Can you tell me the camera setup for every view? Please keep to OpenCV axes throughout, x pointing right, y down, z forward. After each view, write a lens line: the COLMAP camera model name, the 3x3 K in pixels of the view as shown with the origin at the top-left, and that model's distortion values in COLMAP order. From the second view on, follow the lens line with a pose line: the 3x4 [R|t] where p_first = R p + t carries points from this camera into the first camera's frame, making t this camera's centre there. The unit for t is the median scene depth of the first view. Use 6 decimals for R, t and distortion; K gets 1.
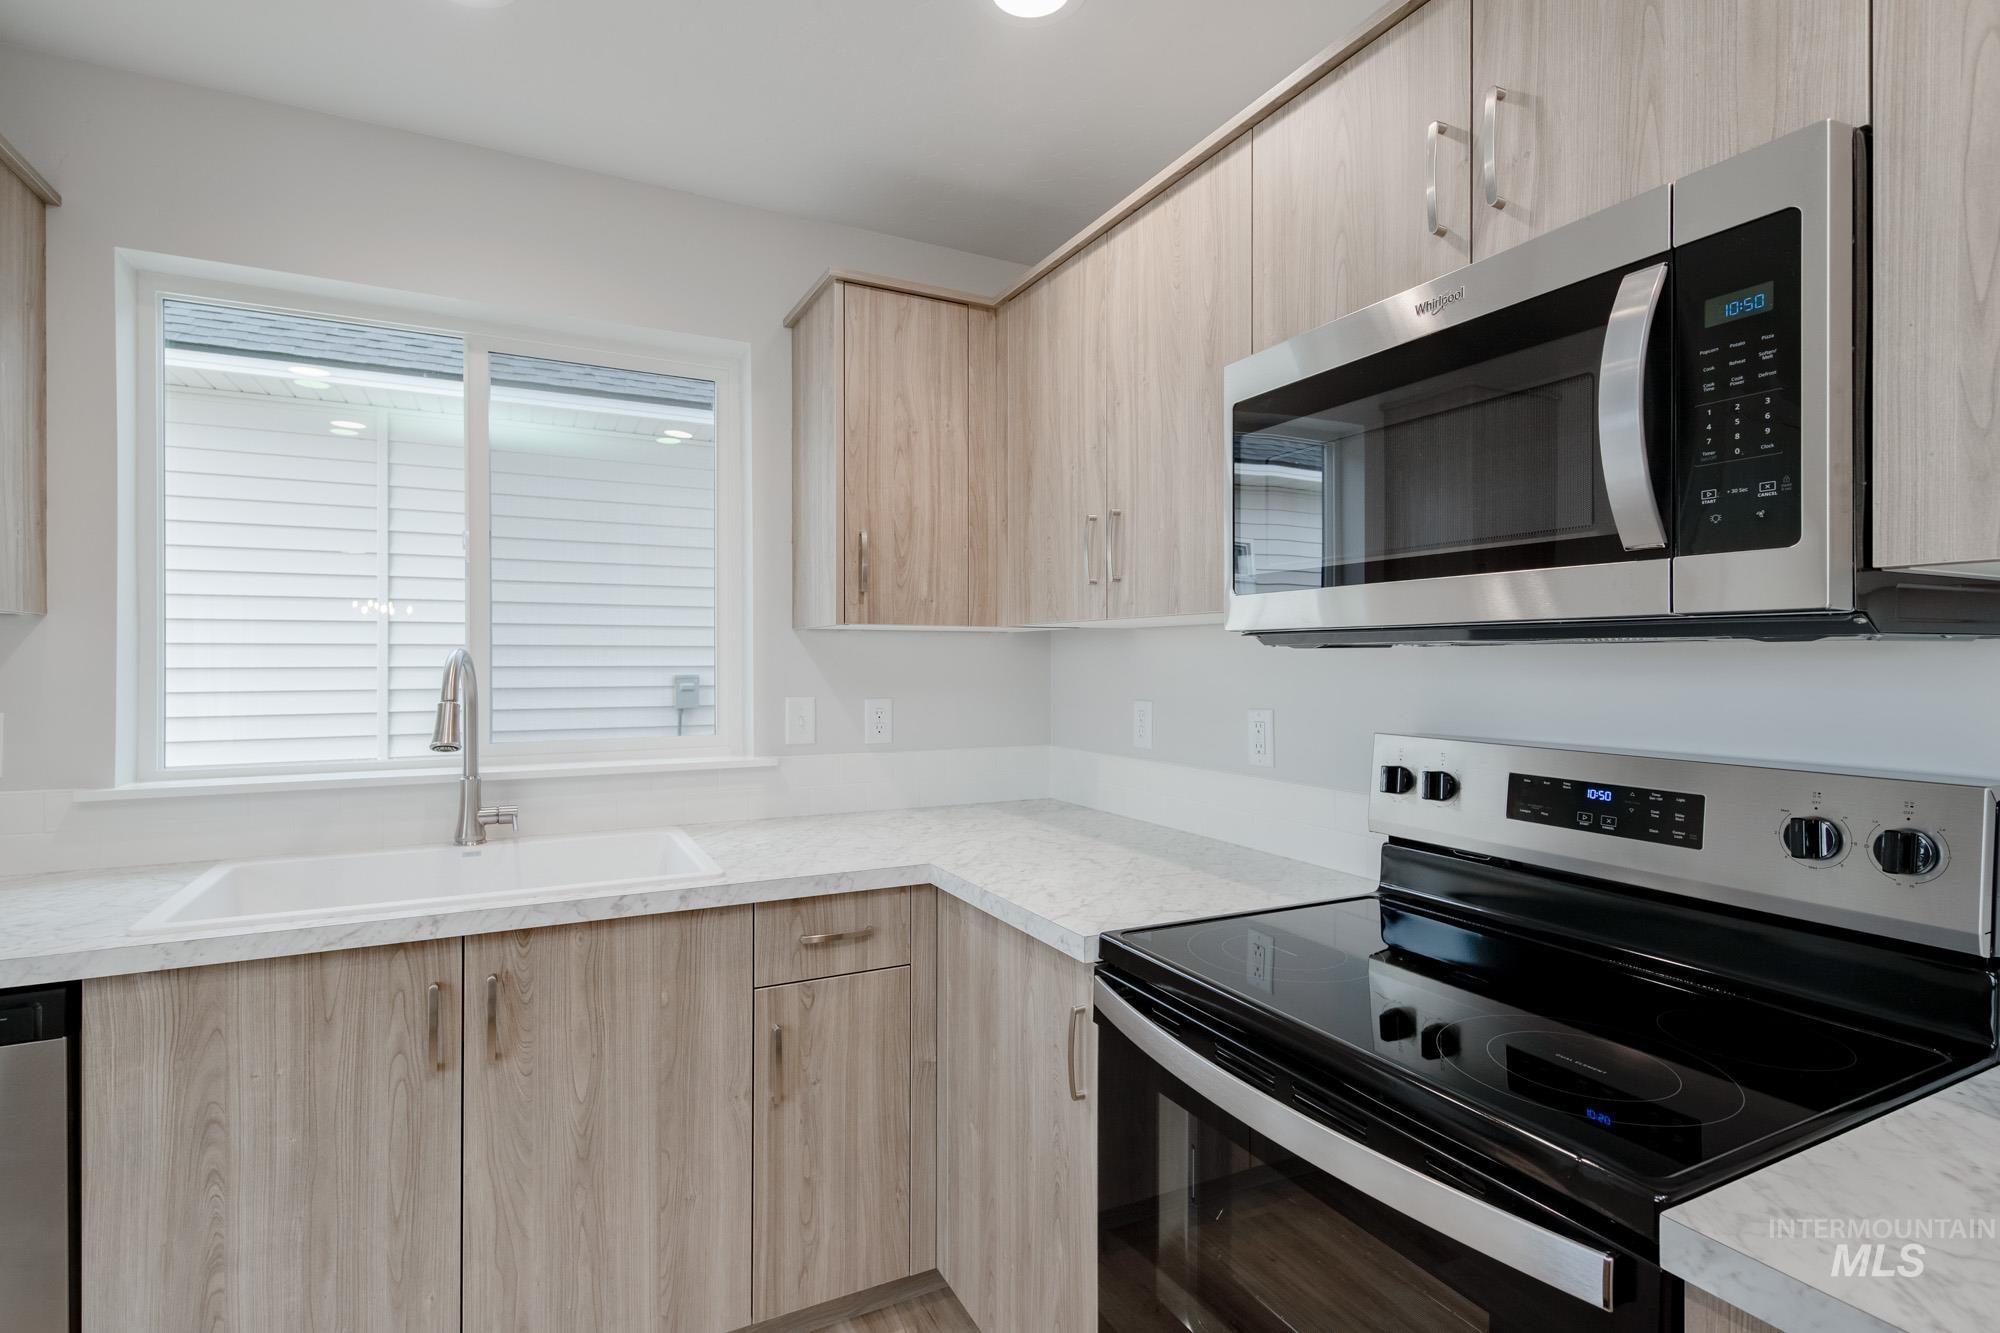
lens RADIAL K [[918.6, 0, 1009.4], [0, 918.6, 658.0], [0, 0, 1]] dist [0.005012, 0.000028]
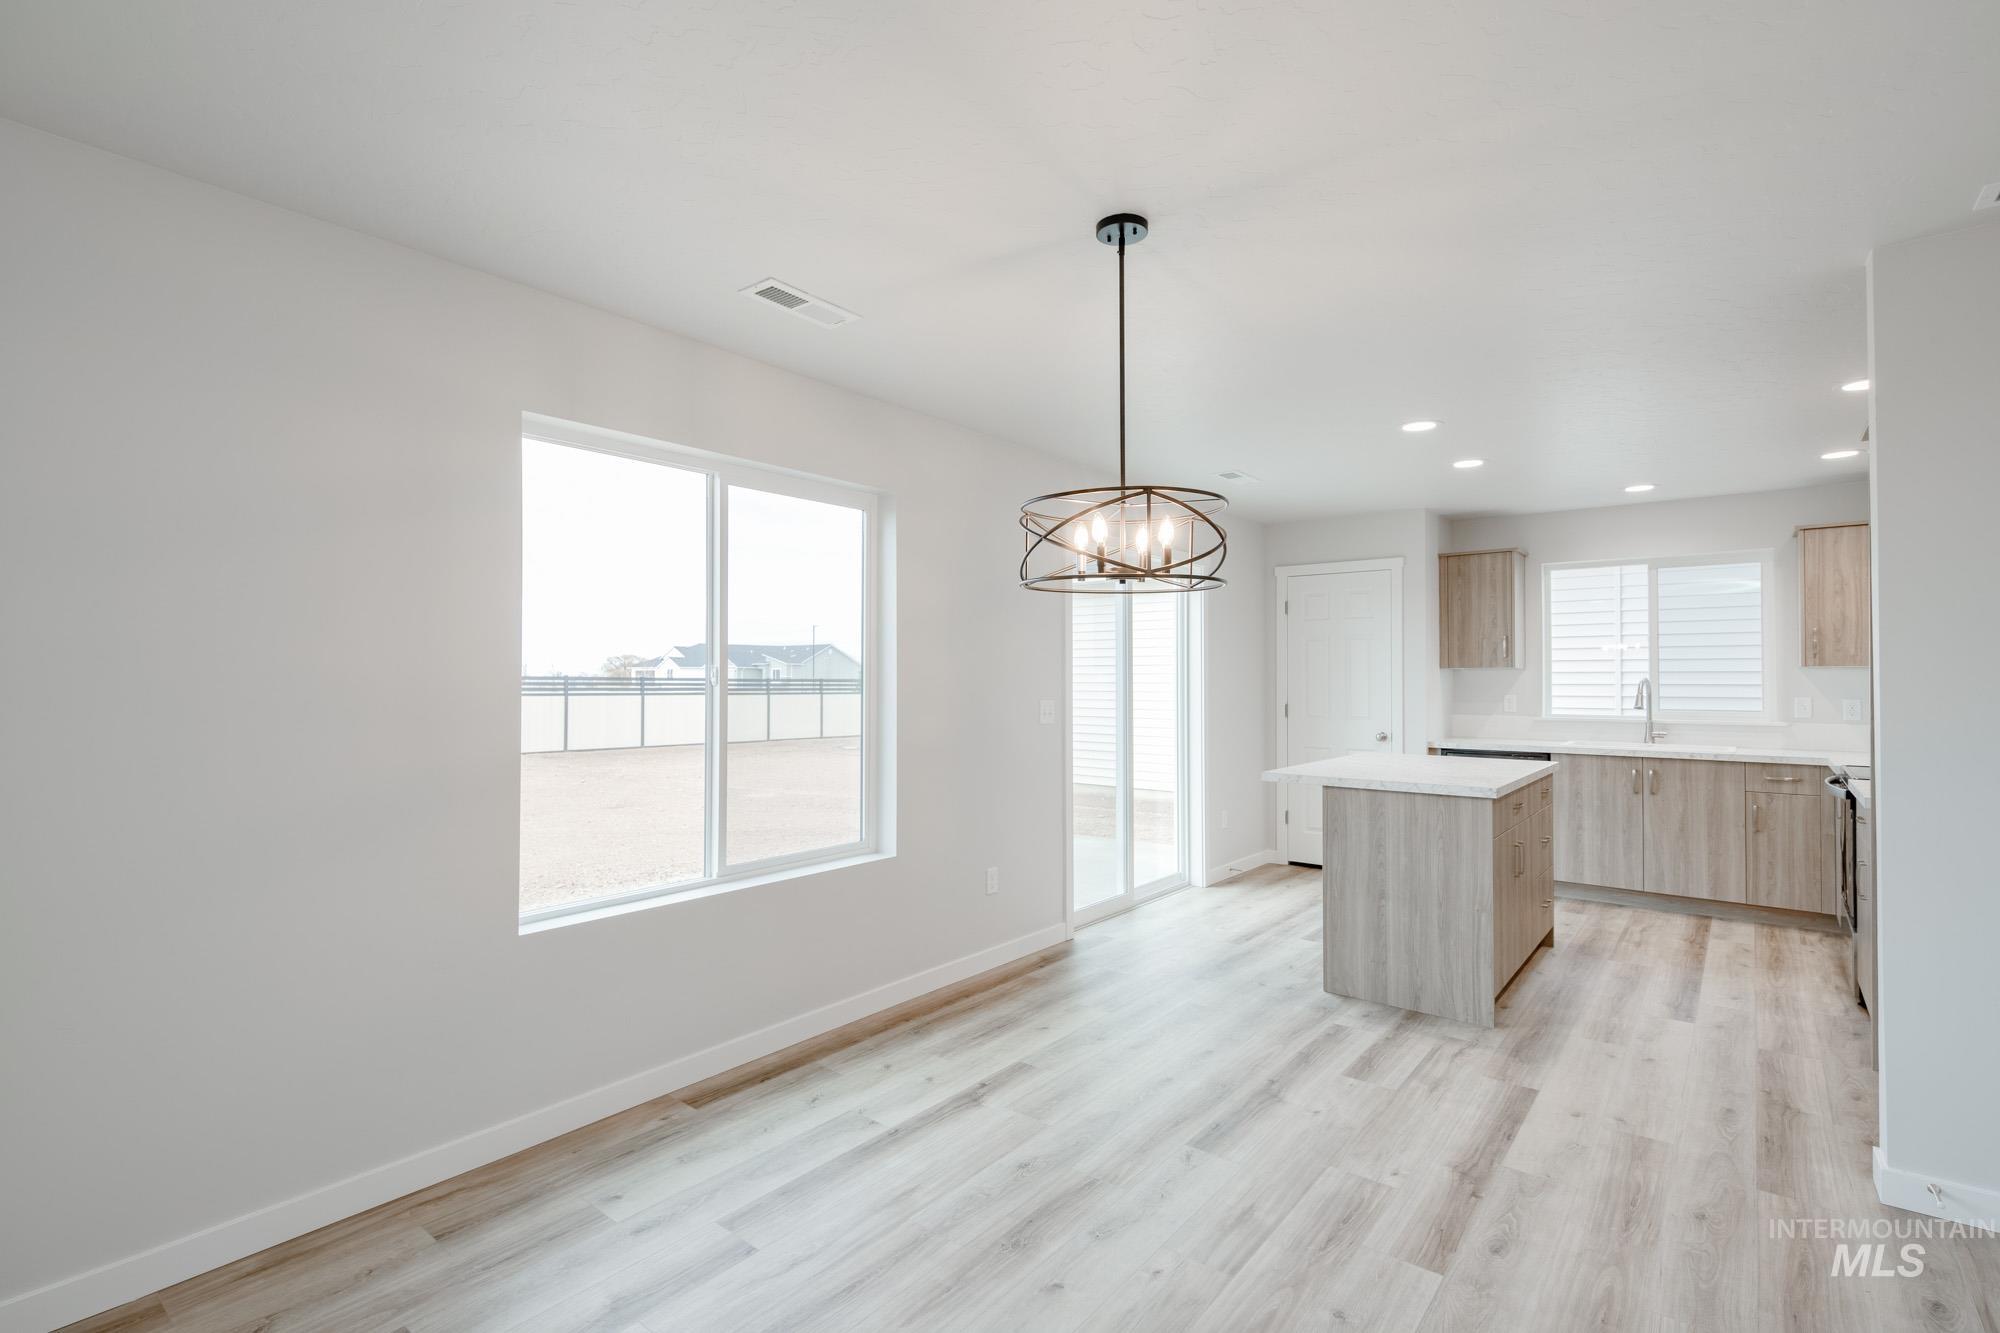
lens RADIAL K [[905.5, 0, 1000.0], [0, 905.5, 666.5], [0, 0, 1]] dist [0.019555, -0.006827]
pose [[0.370241, -0.011934, -0.928859, 1.537482], [0.000735, 0.999921, -0.012554, -0.009774], [0.928936, 0.003966, 0.370220, -2.273299]]
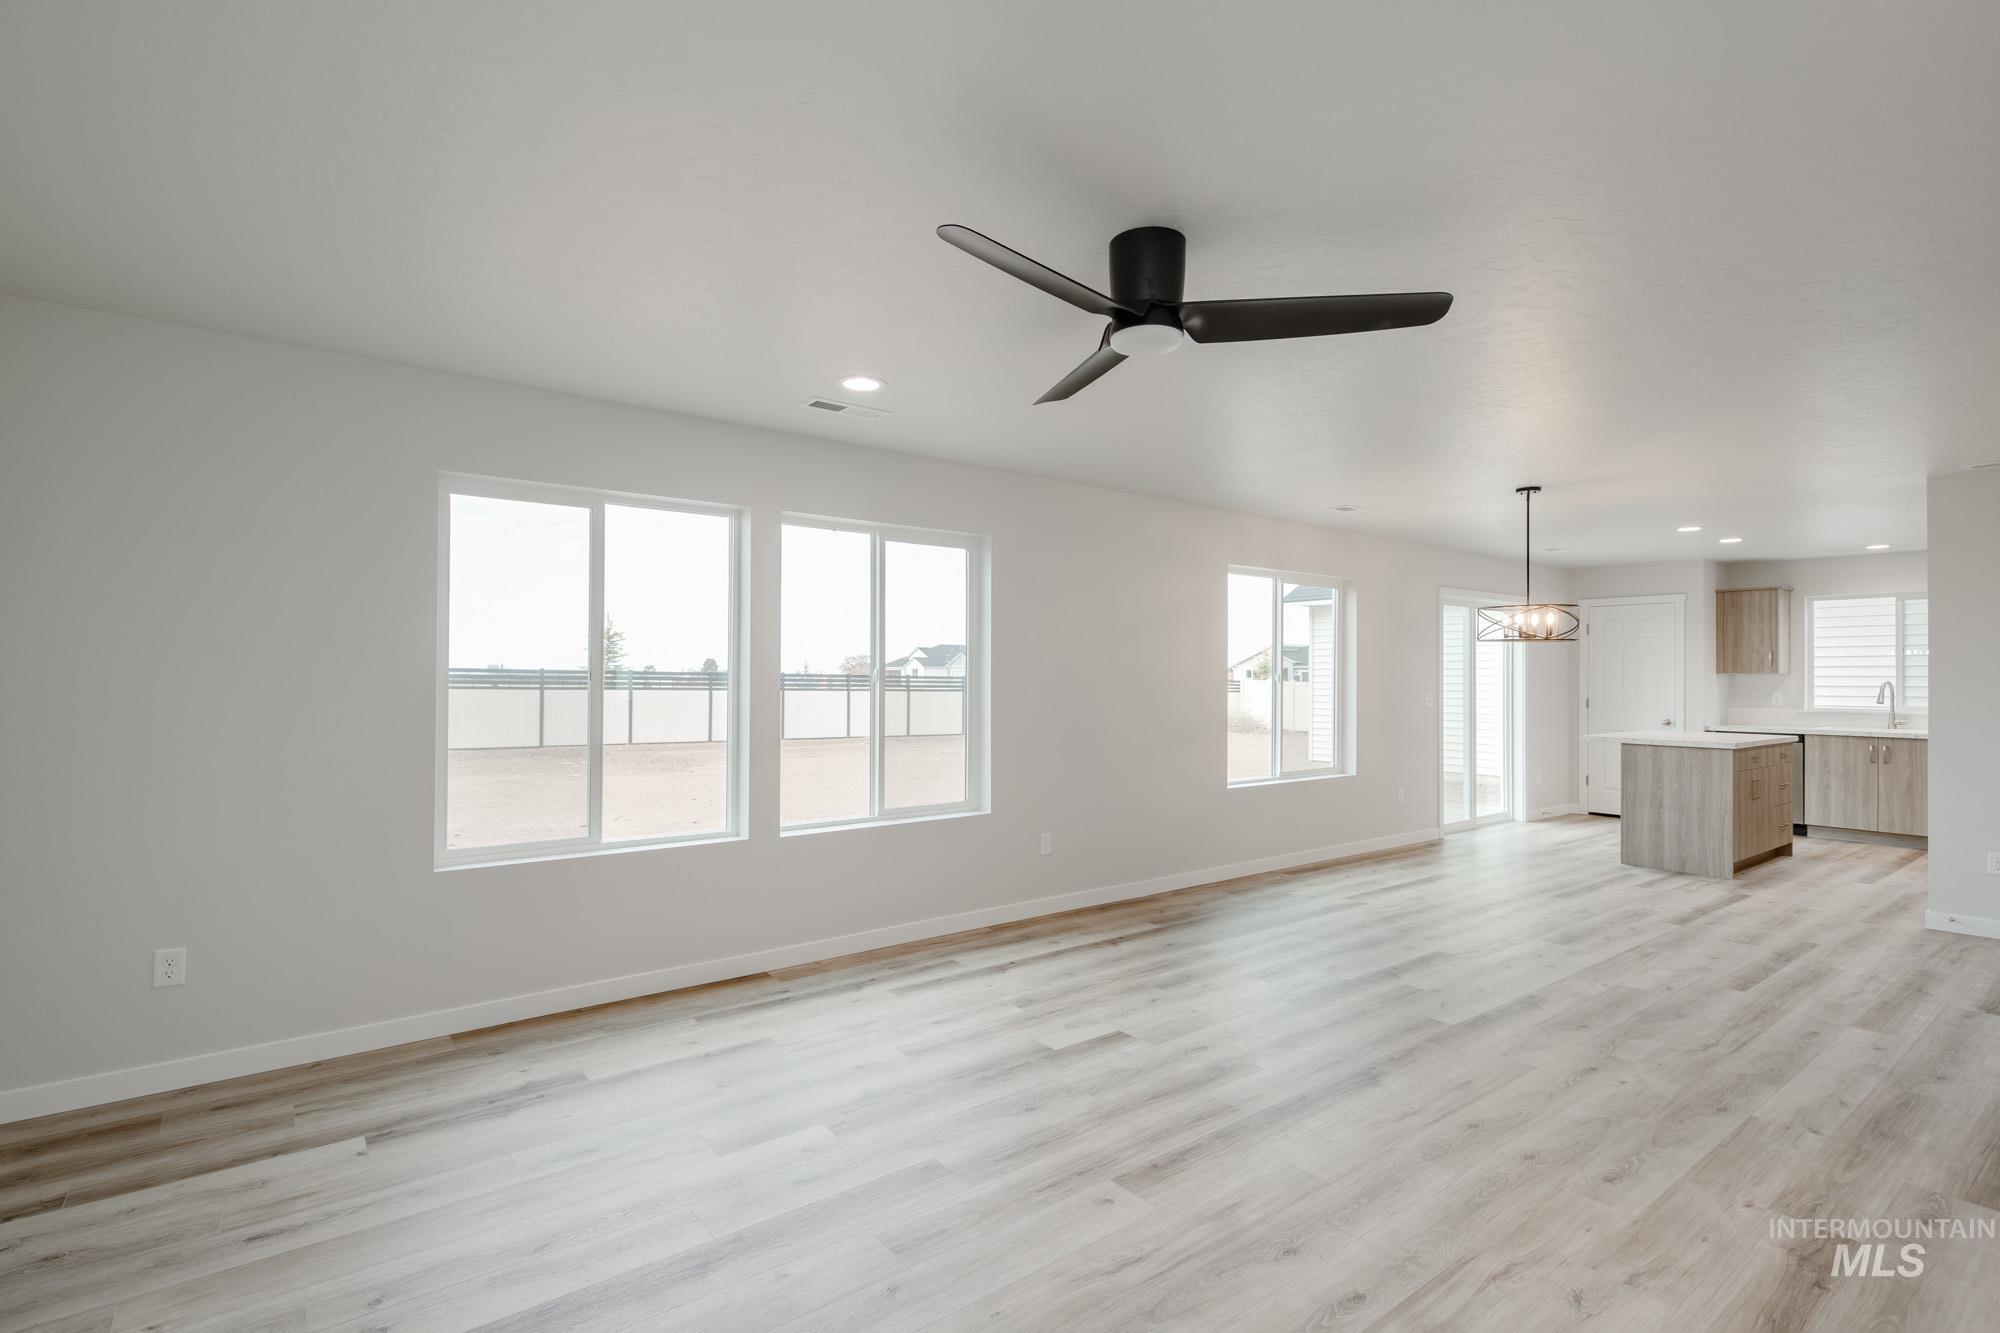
lens RADIAL K [[885.5, 0, 988.6], [0, 885.5, 673.7], [0, 0, 1]] dist [0.001012, -0.000714]
pose [[0.110803, -0.003199, -0.993837, 3.196811], [-0.003210, 0.999988, -0.003577, -0.015040], [0.993837, 0.003587, 0.110791, -3.799283]]
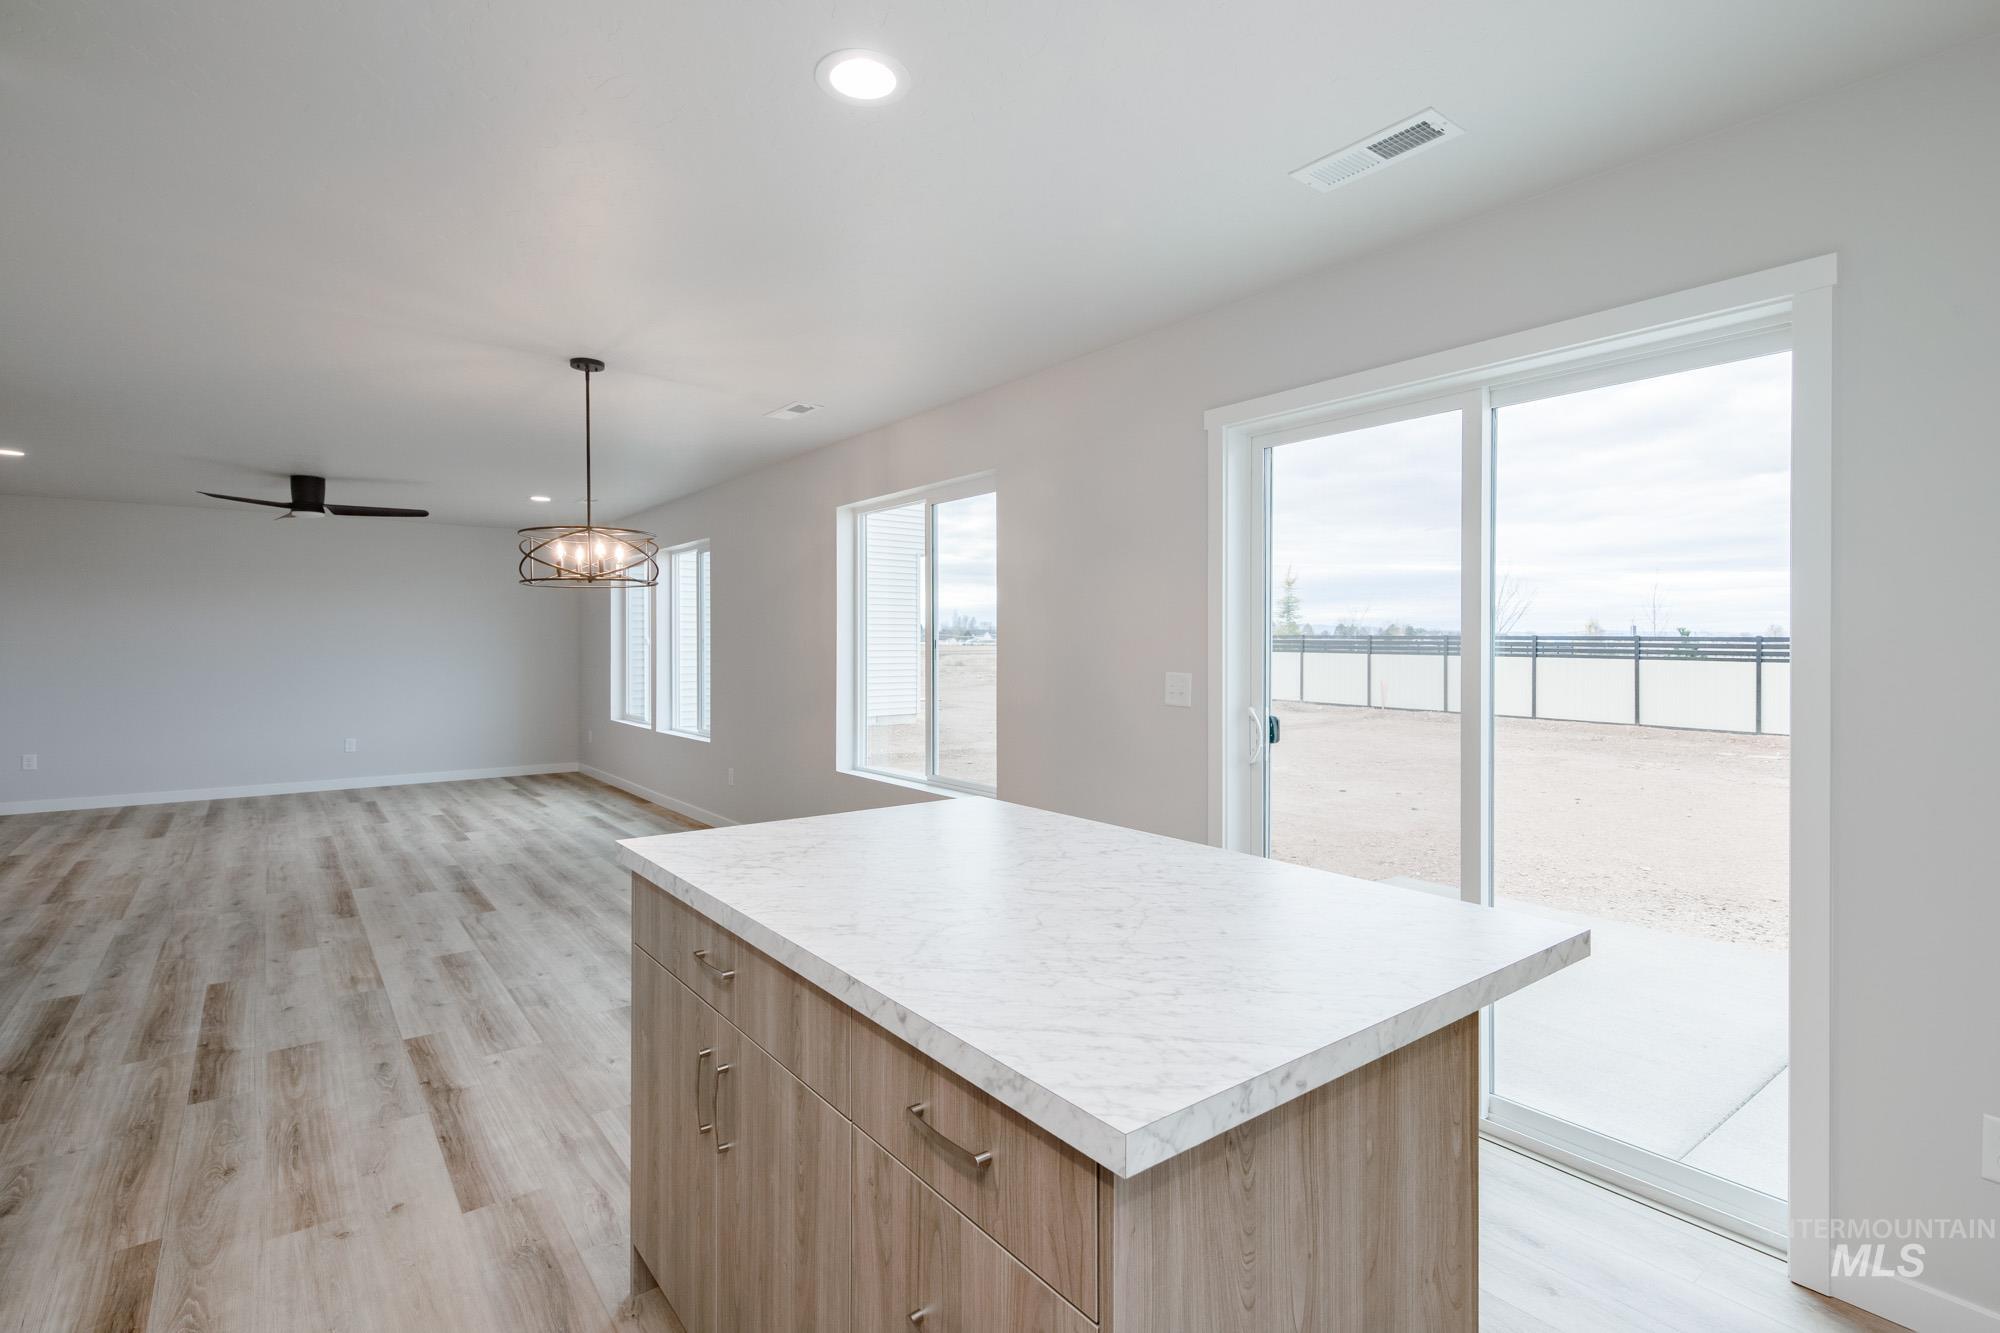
lens RADIAL K [[934.0, 0, 995.1], [0, 934.0, 642.6], [0, 0, 1]] dist [-0.001188, -0.000153]
pose [[-0.987163, 0.000459, -0.159716, -0.210257], [0.000297, 0.999999, 0.001034, 0.004536], [0.159716, 0.000973, -0.987162, 0.674819]]
